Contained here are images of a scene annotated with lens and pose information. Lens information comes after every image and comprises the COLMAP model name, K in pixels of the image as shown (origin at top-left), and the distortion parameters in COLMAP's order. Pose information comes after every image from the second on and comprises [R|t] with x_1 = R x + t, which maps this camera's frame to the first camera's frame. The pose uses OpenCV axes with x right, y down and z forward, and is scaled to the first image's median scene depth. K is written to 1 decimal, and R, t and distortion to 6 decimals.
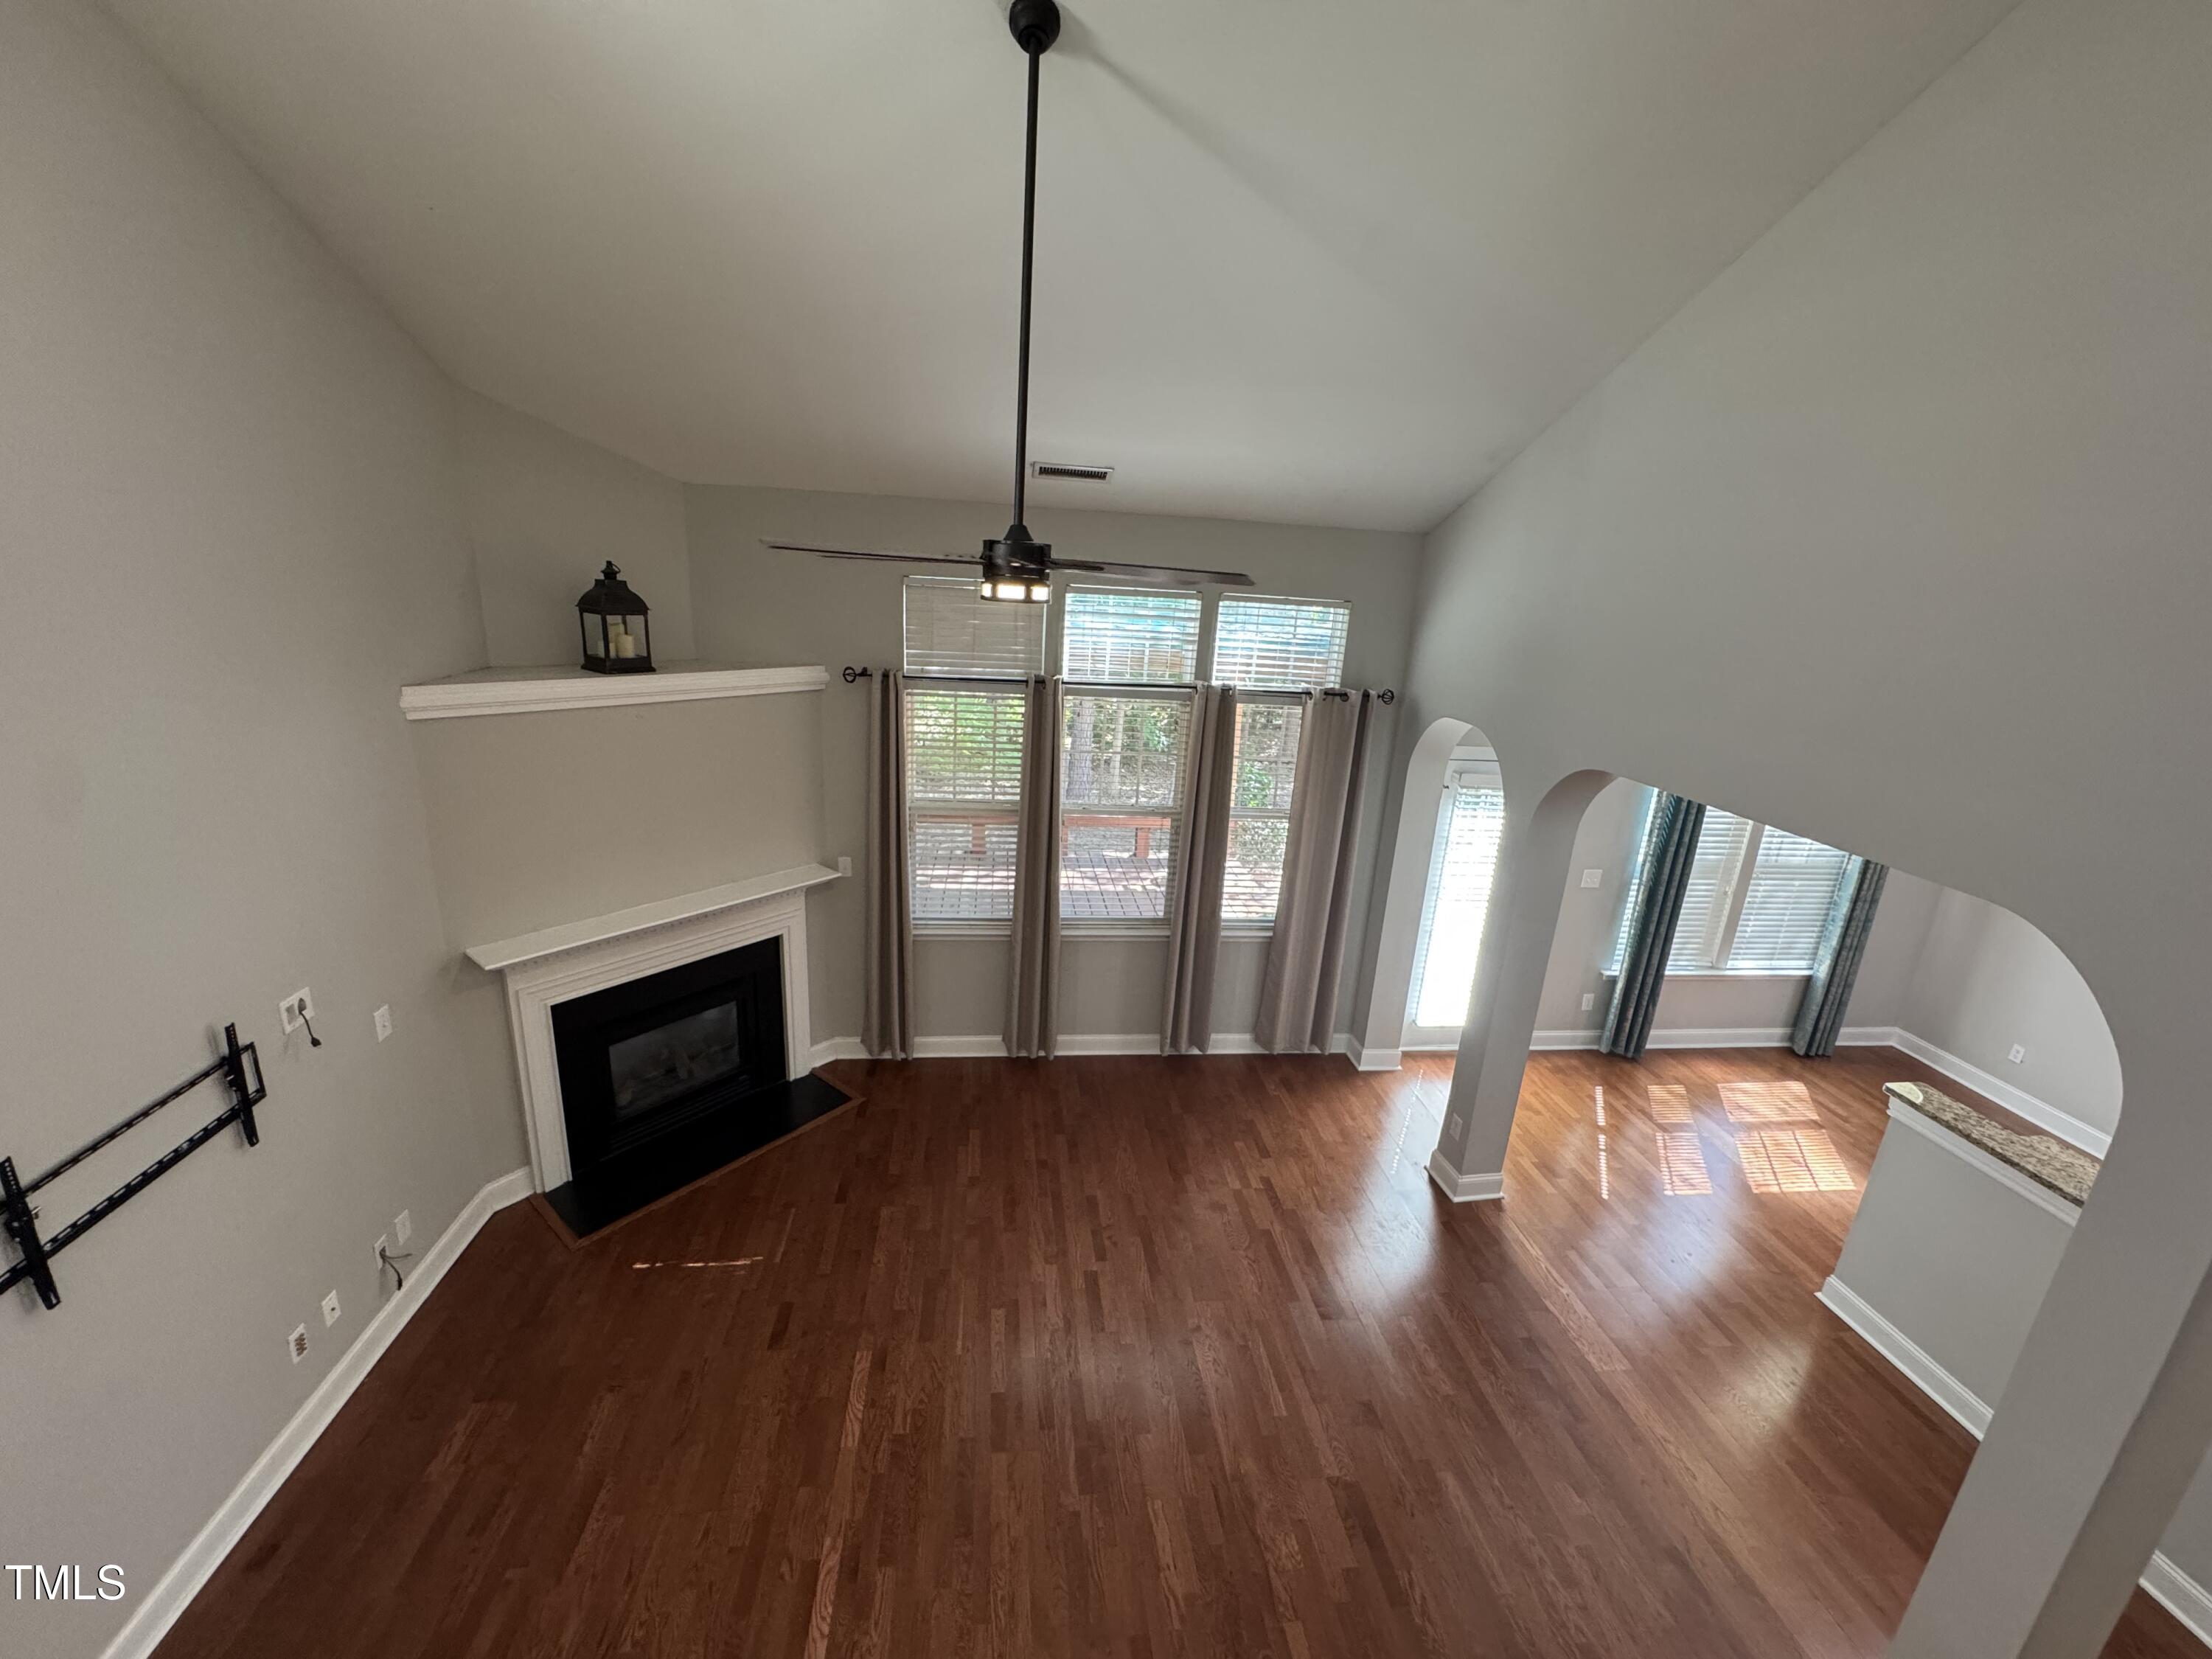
lens RADIAL K [[883.6, 0, 1107.3], [0, 883.6, 825.2], [0, 0, 1]] dist [-0.001605, 0.000670]
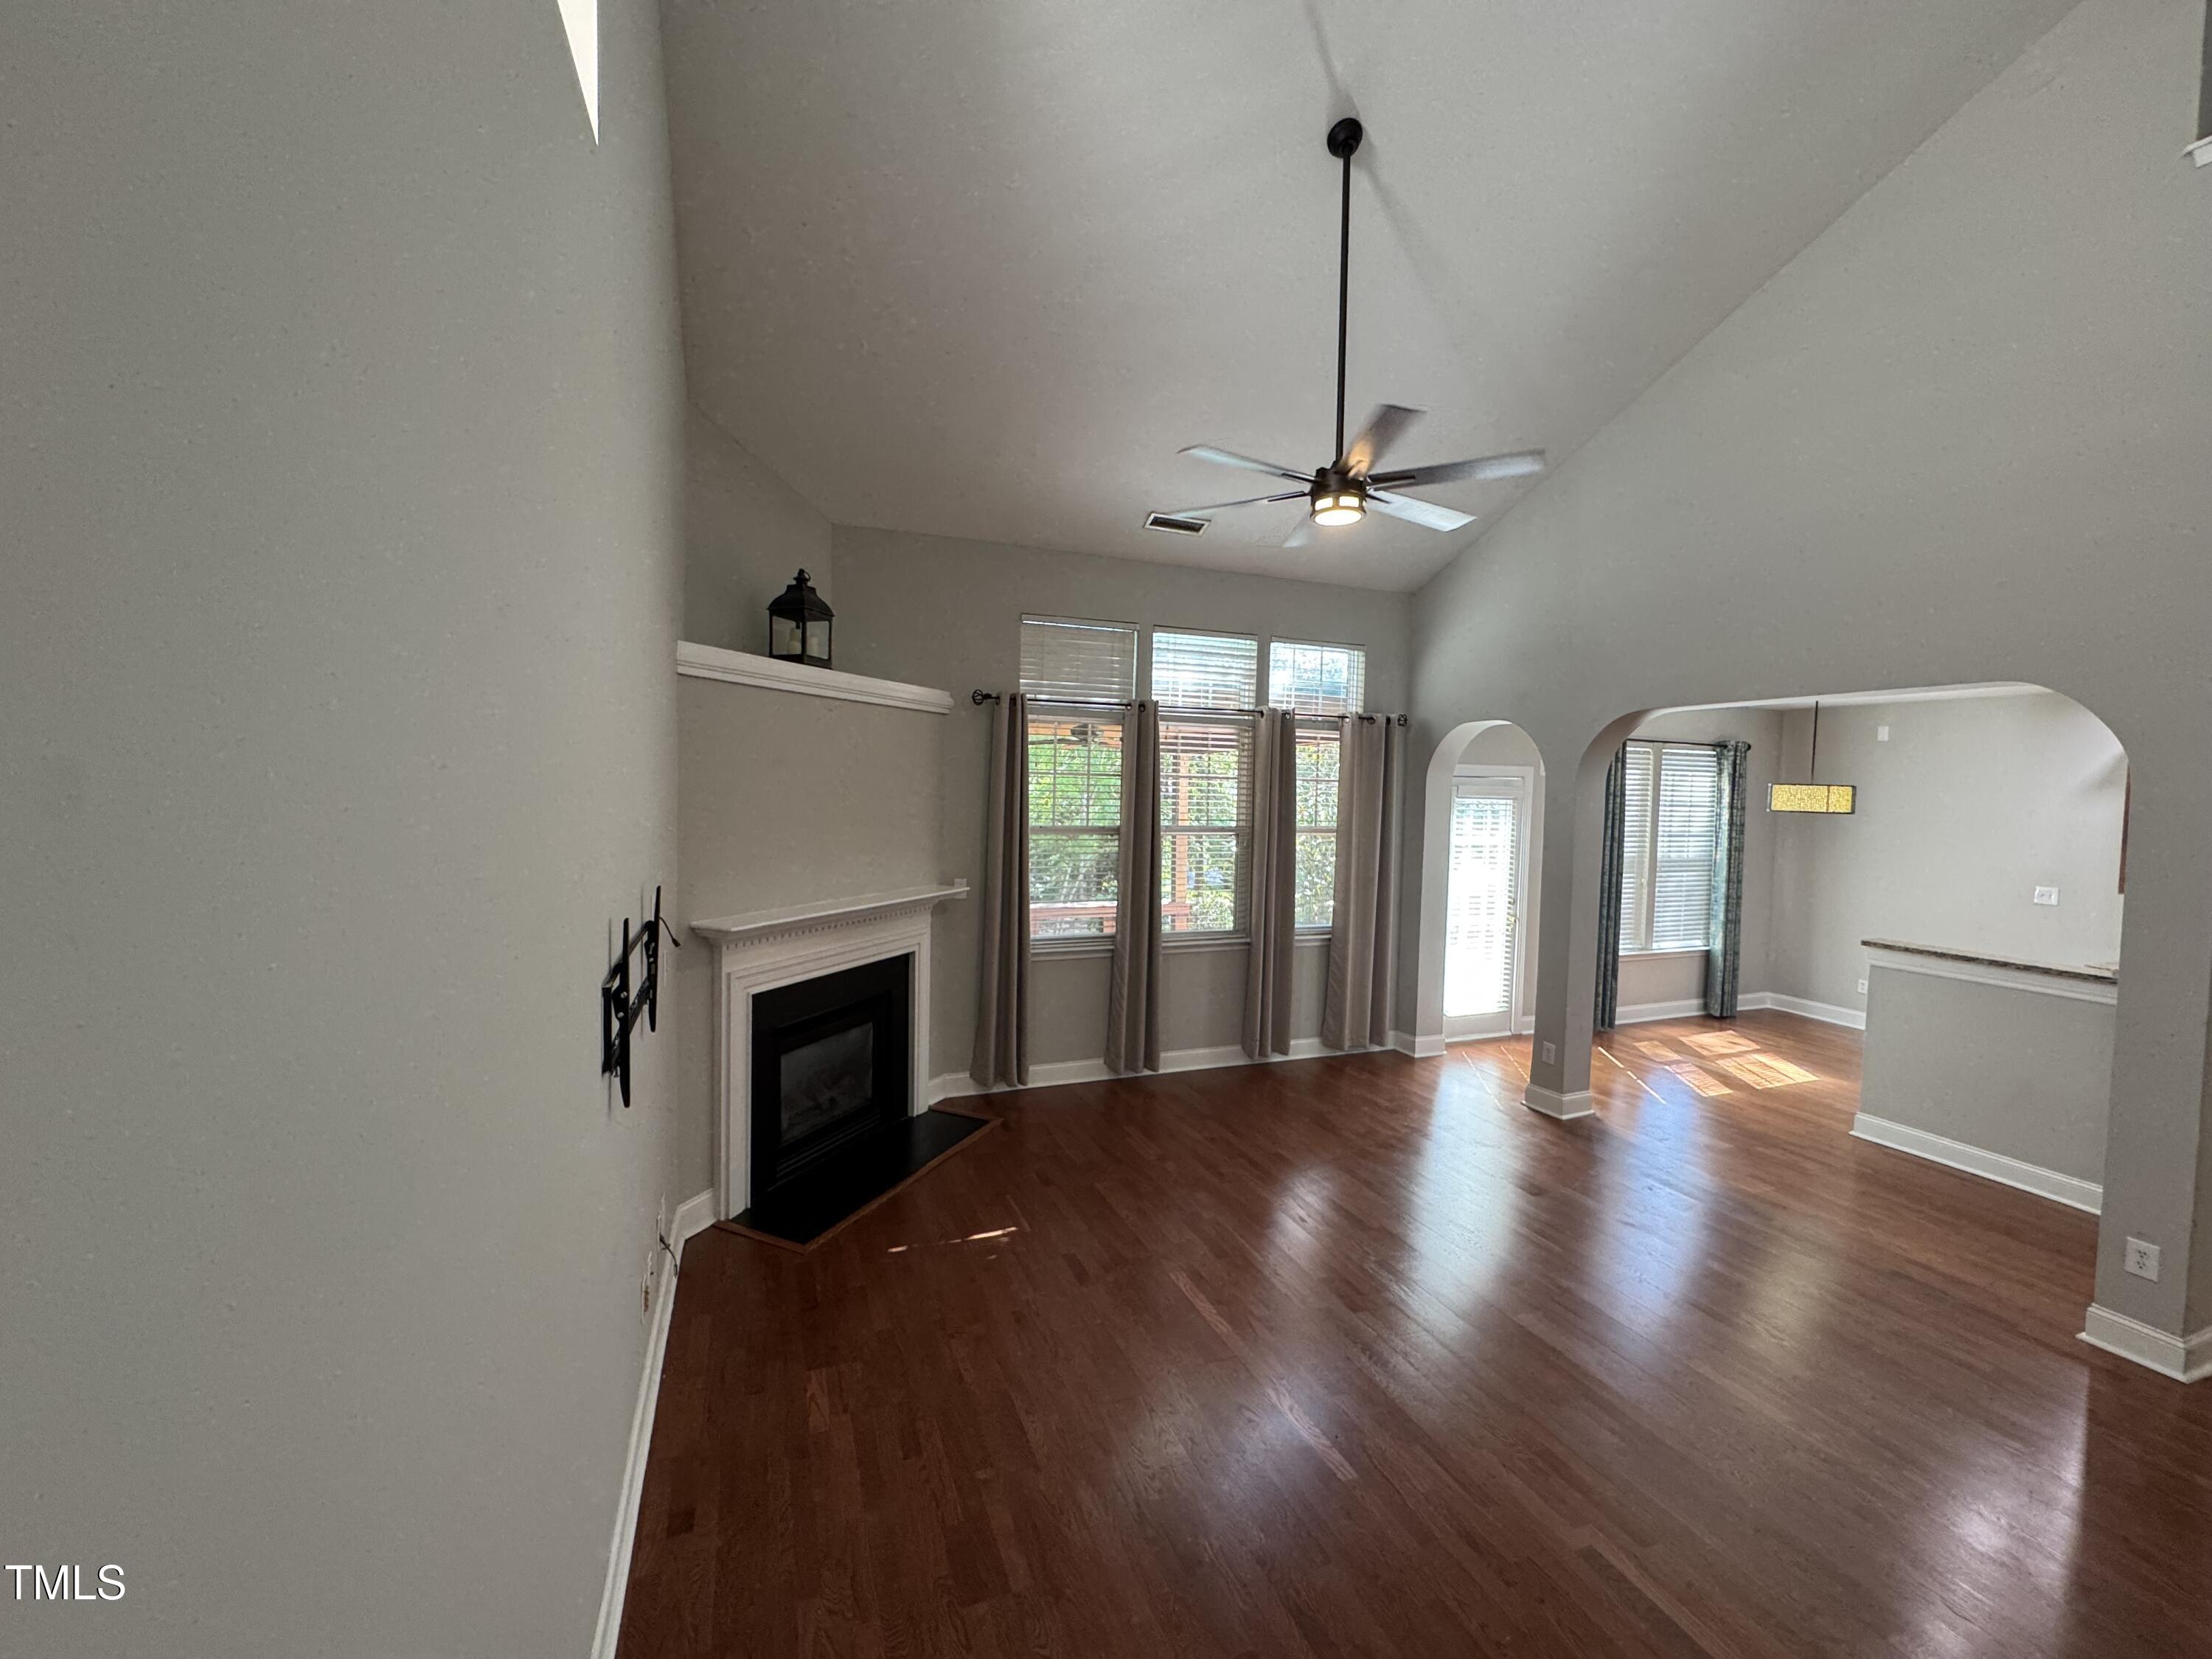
lens RADIAL K [[883.6, 0, 1111.9], [0, 883.6, 822.9], [0, 0, 1]] dist [-0.001605, 0.000670]
pose [[0.966485, -0.047122, 0.252360, -0.412828], [0.103612, 0.970991, -0.215504, 0.228454], [-0.234884, 0.234429, 0.943331, -0.021024]]
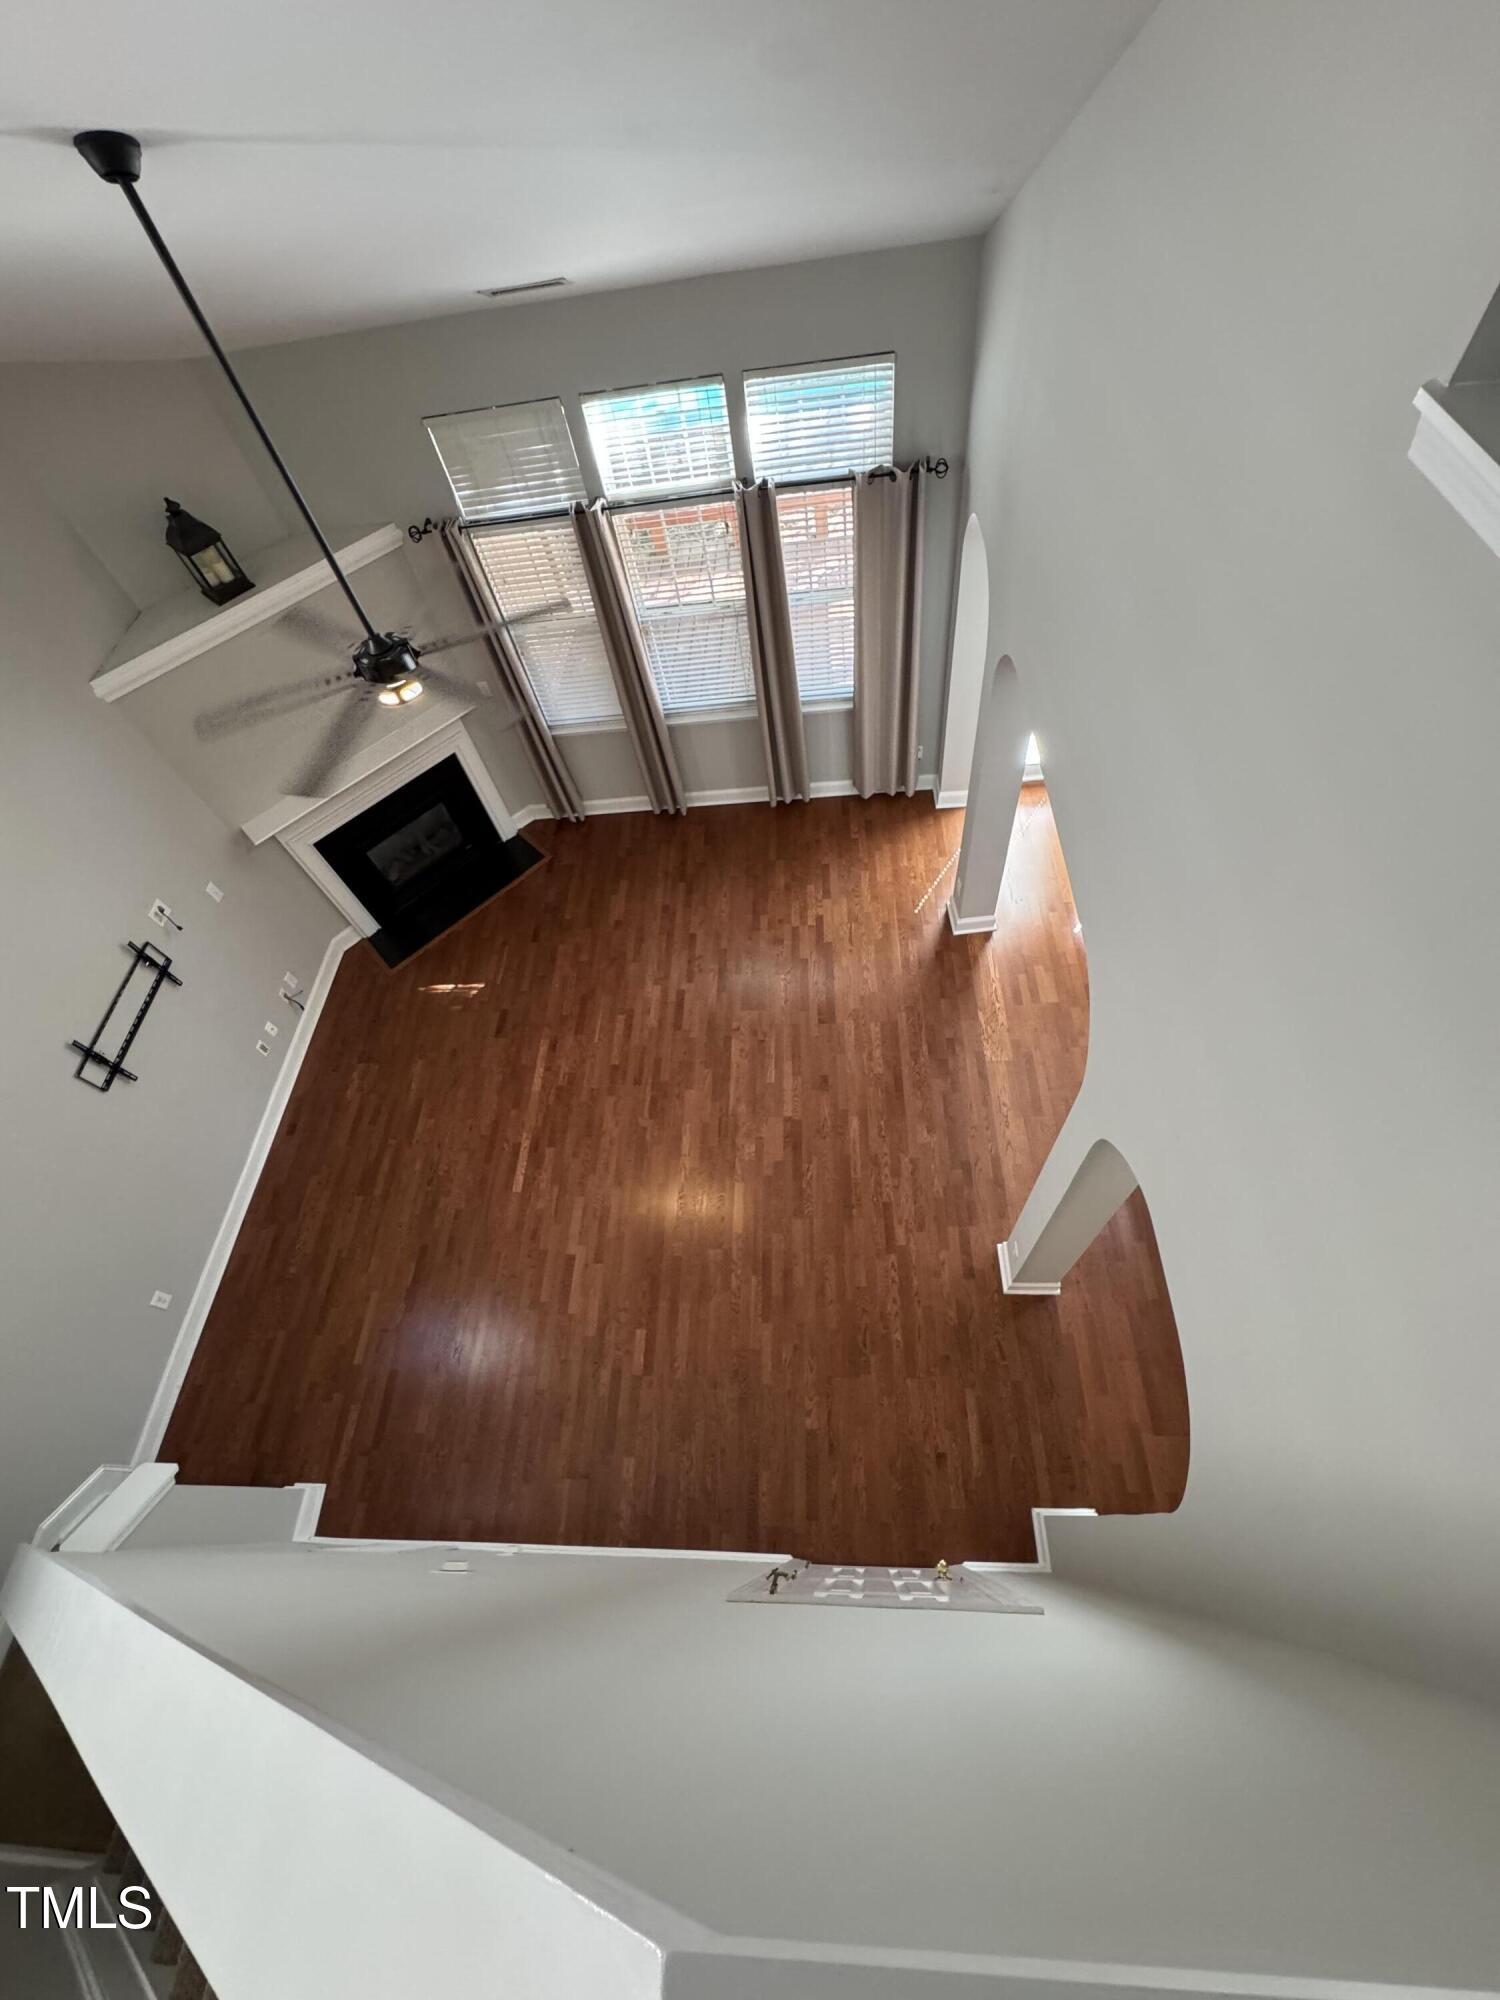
lens RADIAL K [[799.0, 0, 747.9], [0, 799.0, 999.5], [0, 0, 1]] dist [-0.001605, 0.000670]
pose [[0.971558, 0.025348, -0.235440, 0.357145], [0.136428, 0.752745, 0.644021, -0.316449], [0.193551, -0.657824, 0.727878, -0.021579]]
